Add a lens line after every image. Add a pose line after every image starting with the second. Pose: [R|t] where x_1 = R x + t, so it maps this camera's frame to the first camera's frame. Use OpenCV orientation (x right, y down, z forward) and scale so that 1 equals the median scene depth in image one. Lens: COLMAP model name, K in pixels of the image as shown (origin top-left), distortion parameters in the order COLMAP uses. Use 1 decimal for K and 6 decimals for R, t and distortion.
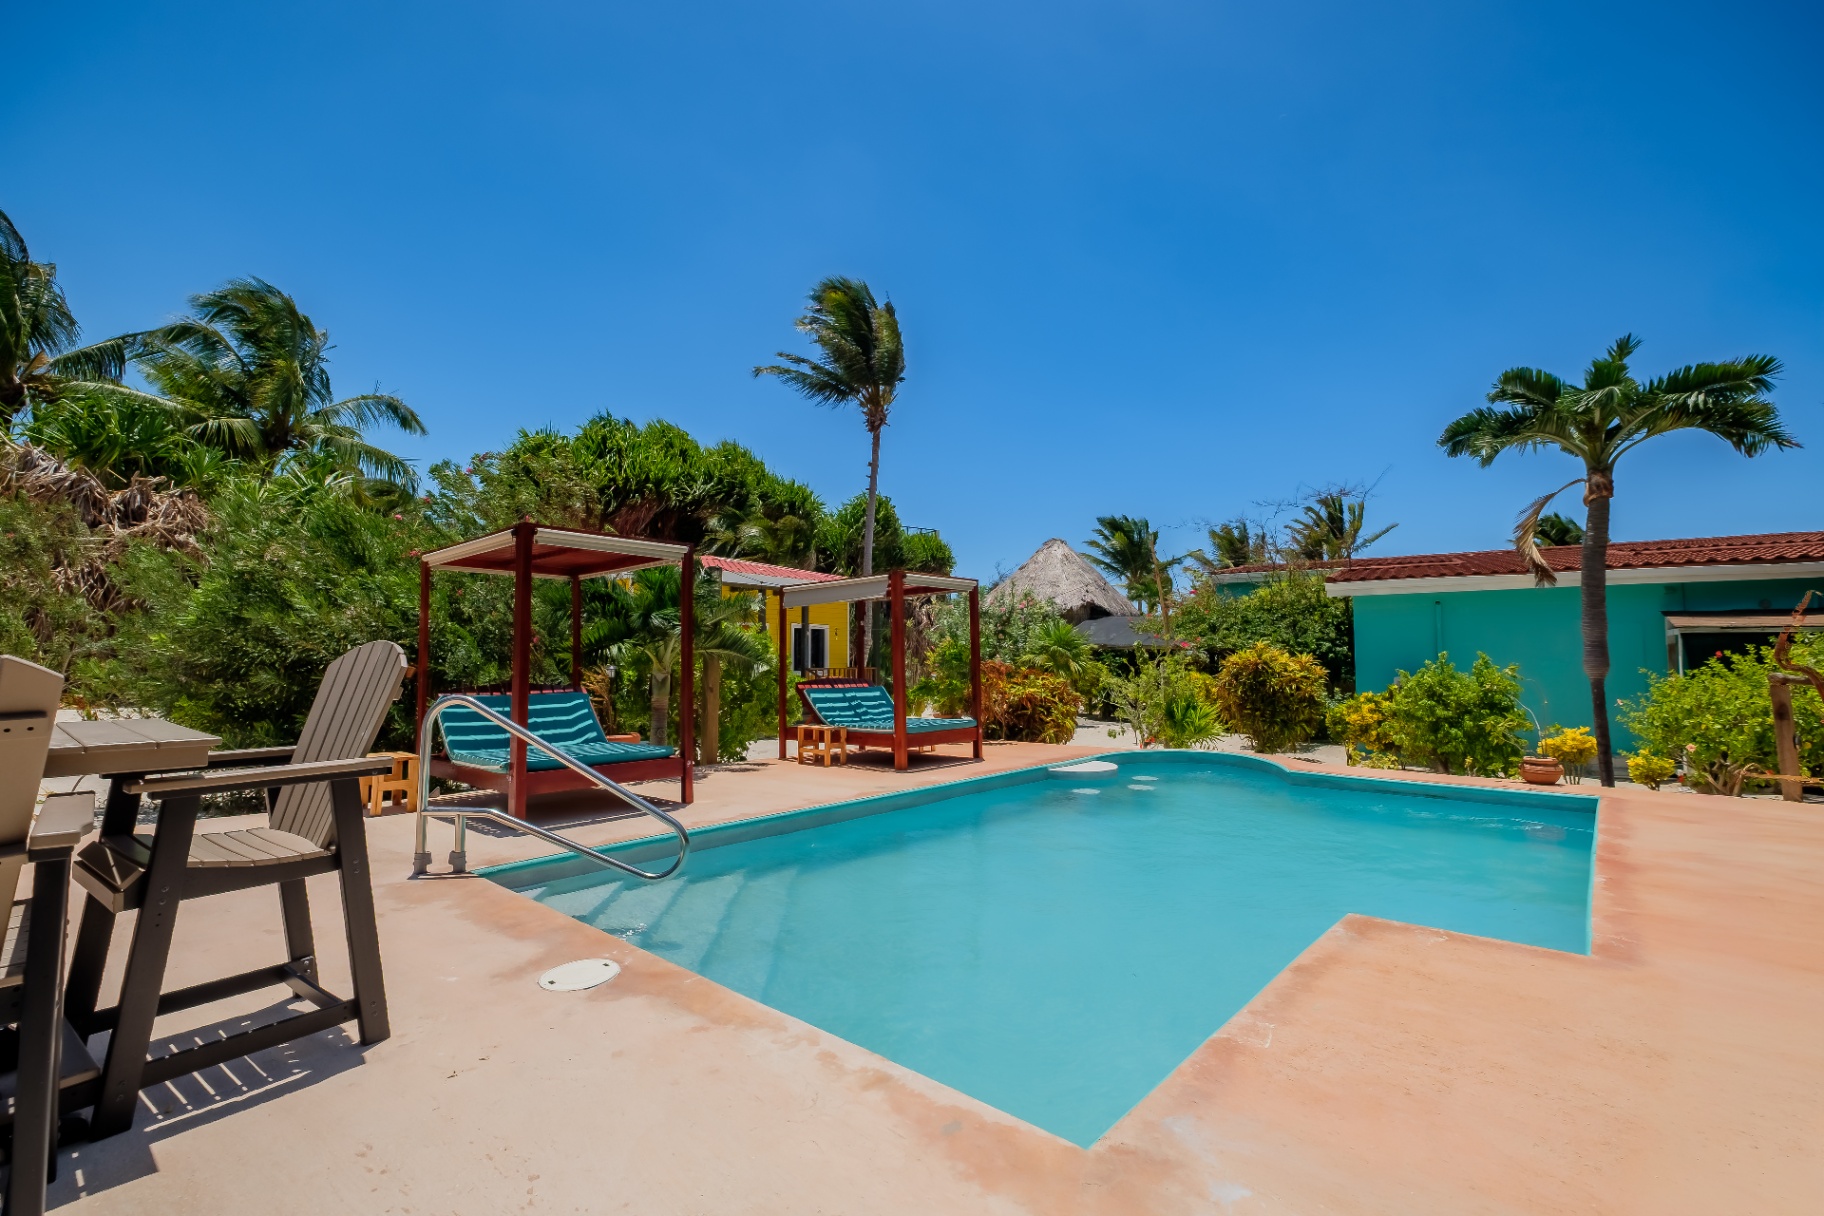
lens RADIAL K [[793.3, 0, 914.2], [0, 793.3, 609.6], [0, 0, 1]] dist [-0.006097, -0.000442]
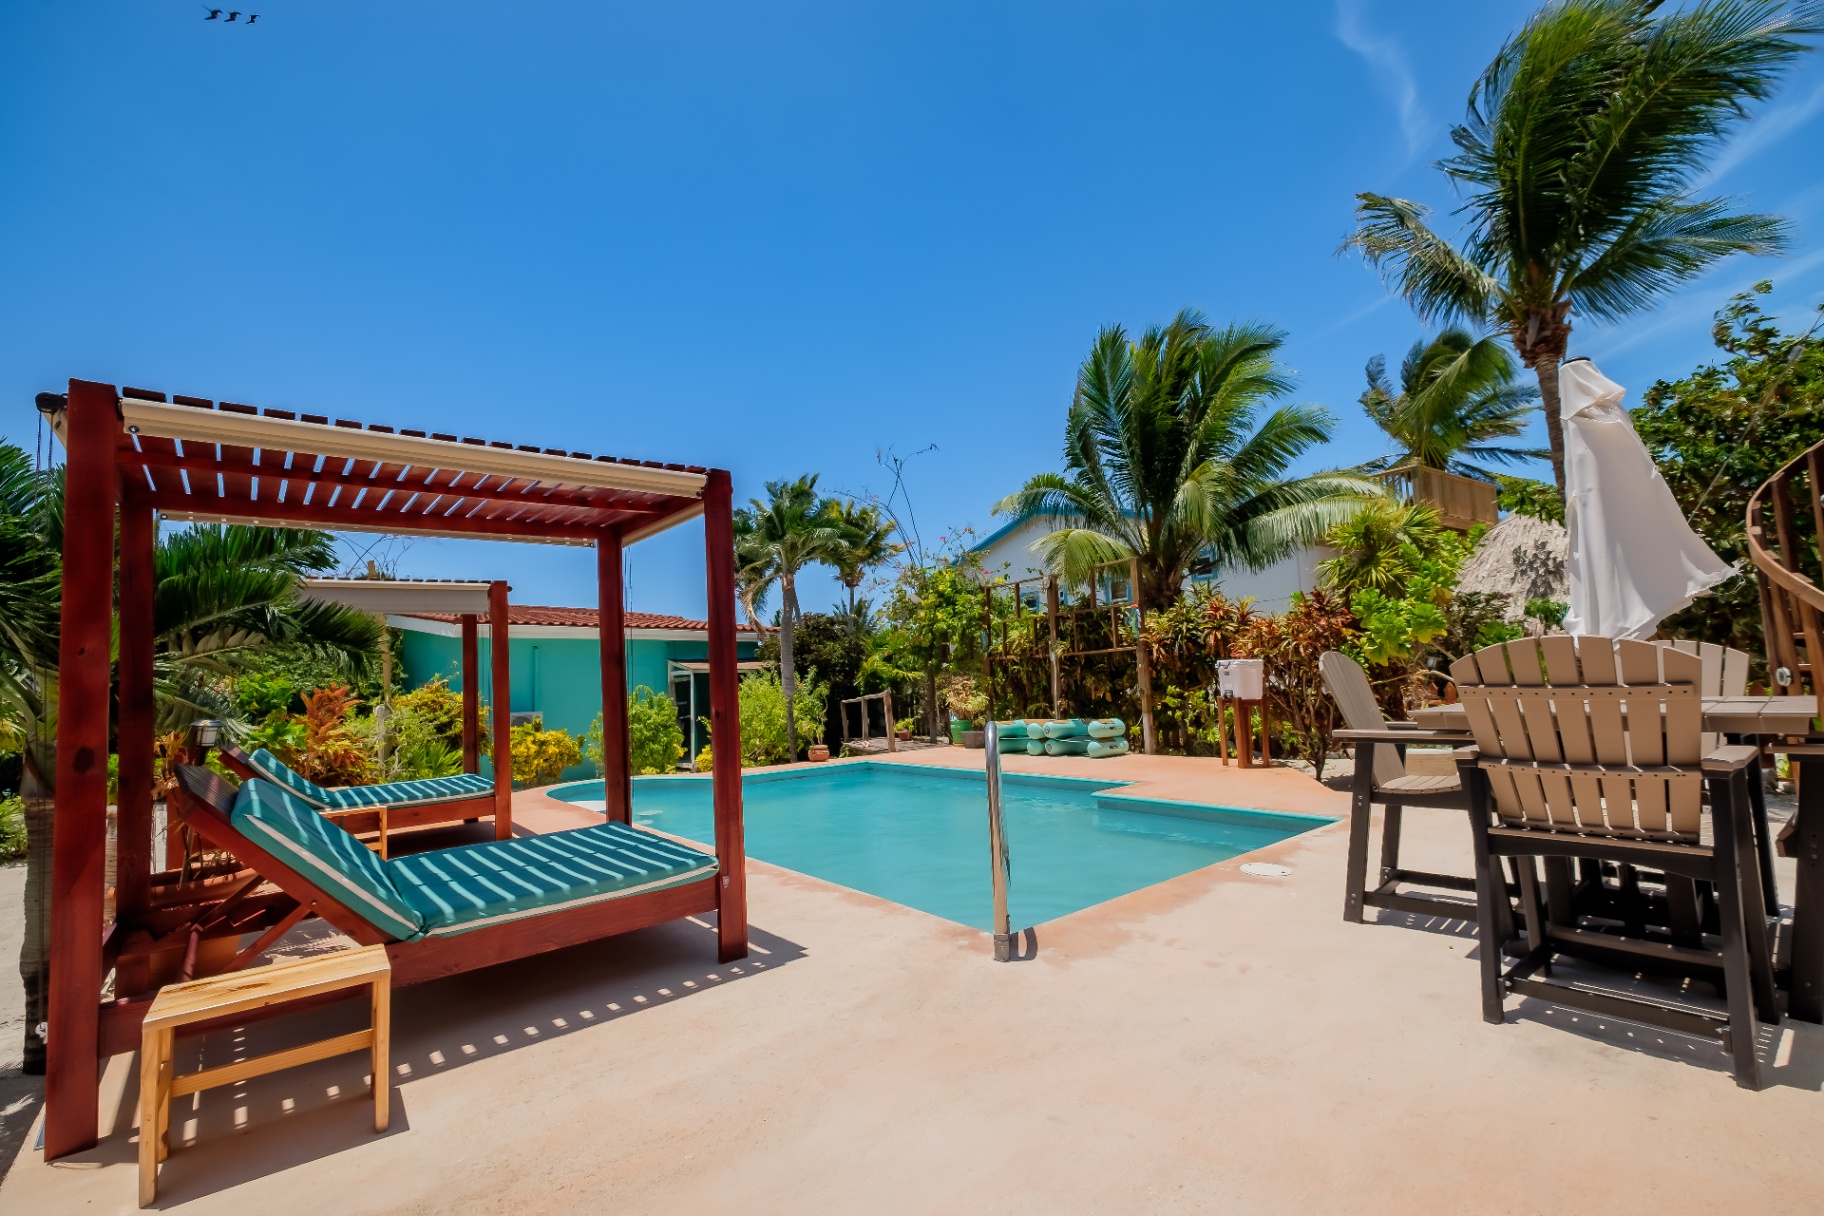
lens RADIAL K [[793.3, 0, 907.8], [0, 793.3, 616.4], [0, 0, 1]] dist [-0.006097, -0.000442]
pose [[0.145476, 0.077427, 0.986328, -0.238916], [-0.027576, 0.996863, -0.074186, 0.010588], [-0.988977, -0.016407, 0.147154, 0.166307]]
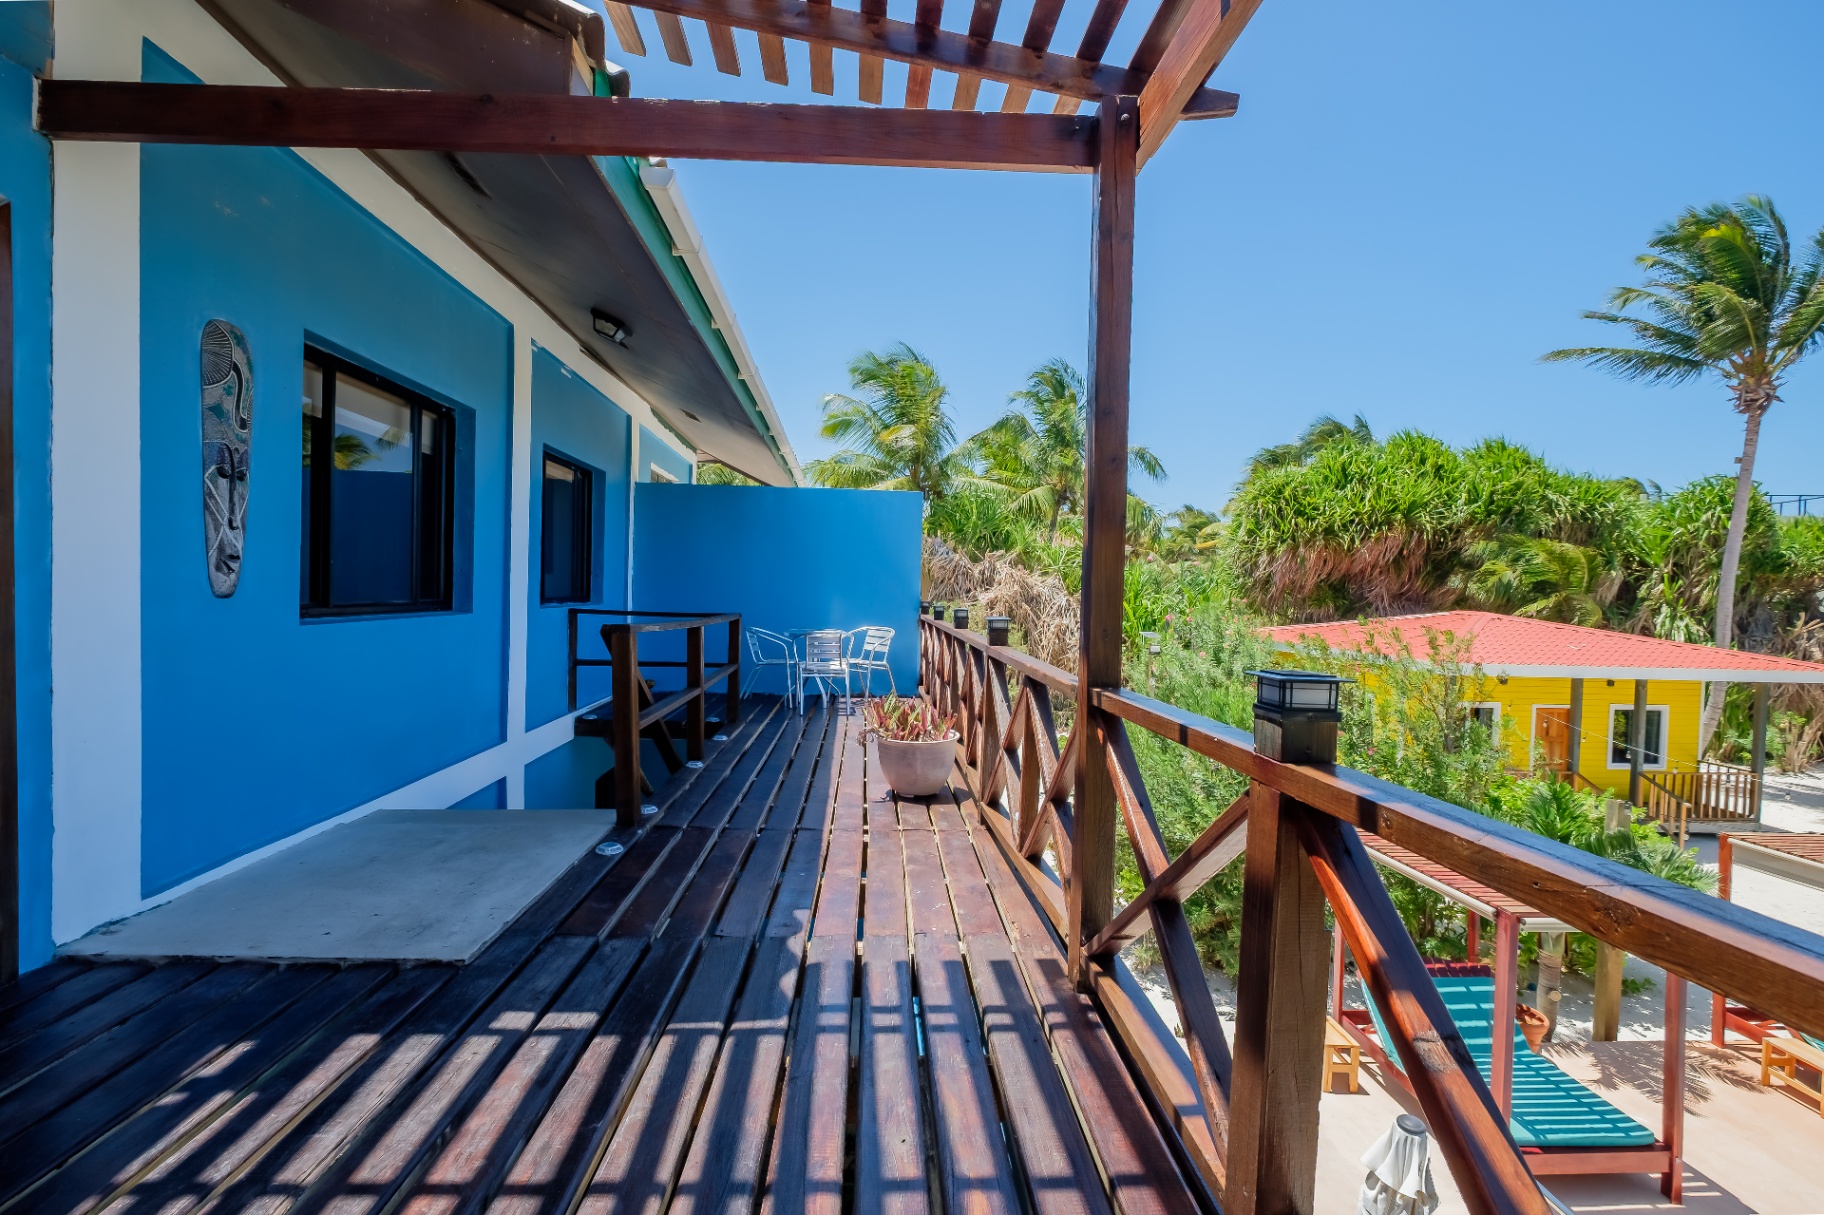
lens RADIAL K [[803.8, 0, 907.4], [0, 803.8, 608.8], [0, 0, 1]] dist [-0.003767, -0.002264]
pose [[0.700809, 0.037336, -0.712371, -0.069608], [0.021355, 0.997084, 0.073266, -0.128137], [0.713029, -0.066558, 0.697968, -0.049942]]
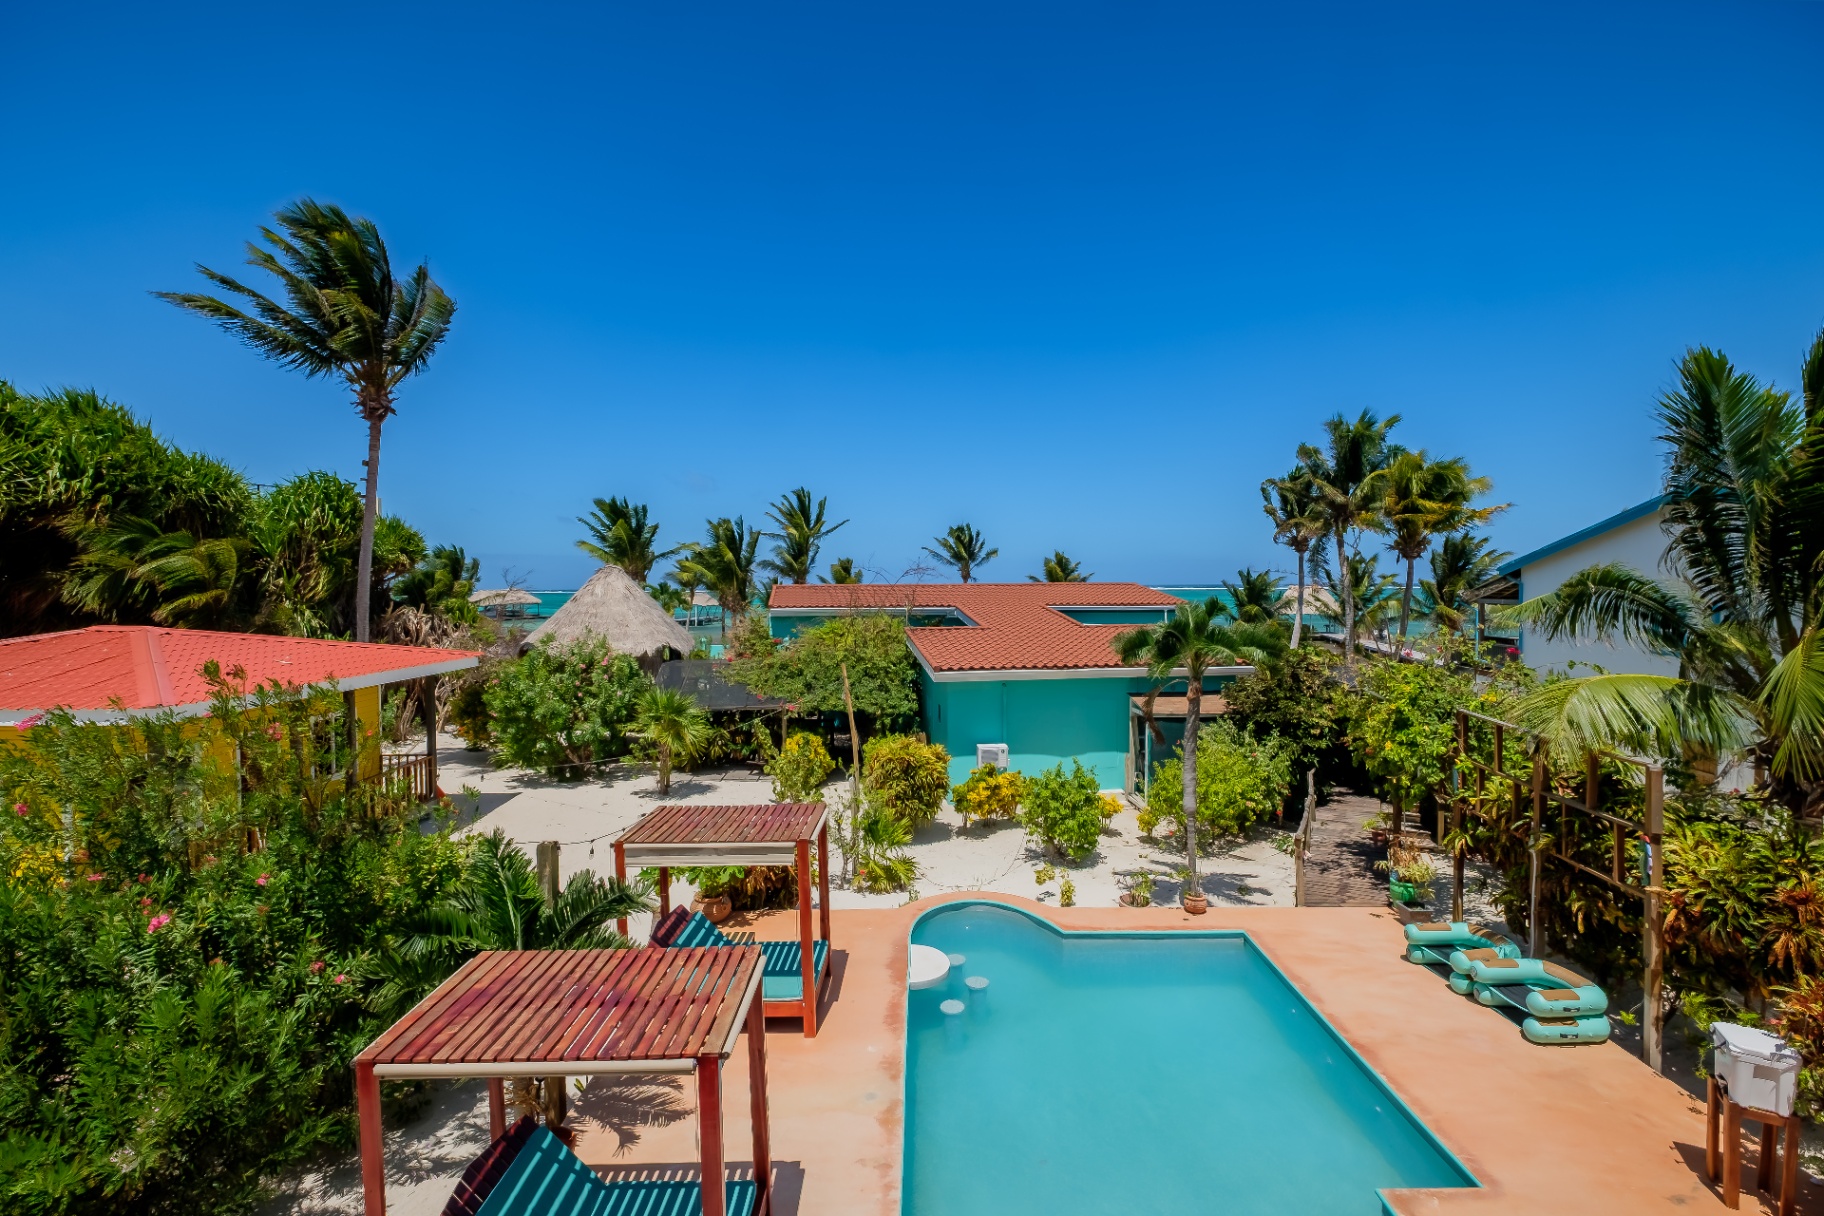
lens RADIAL K [[803.8, 0, 914.7], [0, 803.8, 613.2], [0, 0, 1]] dist [-0.003767, -0.002264]
pose [[0.750428, -0.026353, 0.660427, -0.187843], [-0.041521, 0.995352, 0.086897, -0.139858], [-0.659647, -0.092631, 0.745845, 0.066034]]
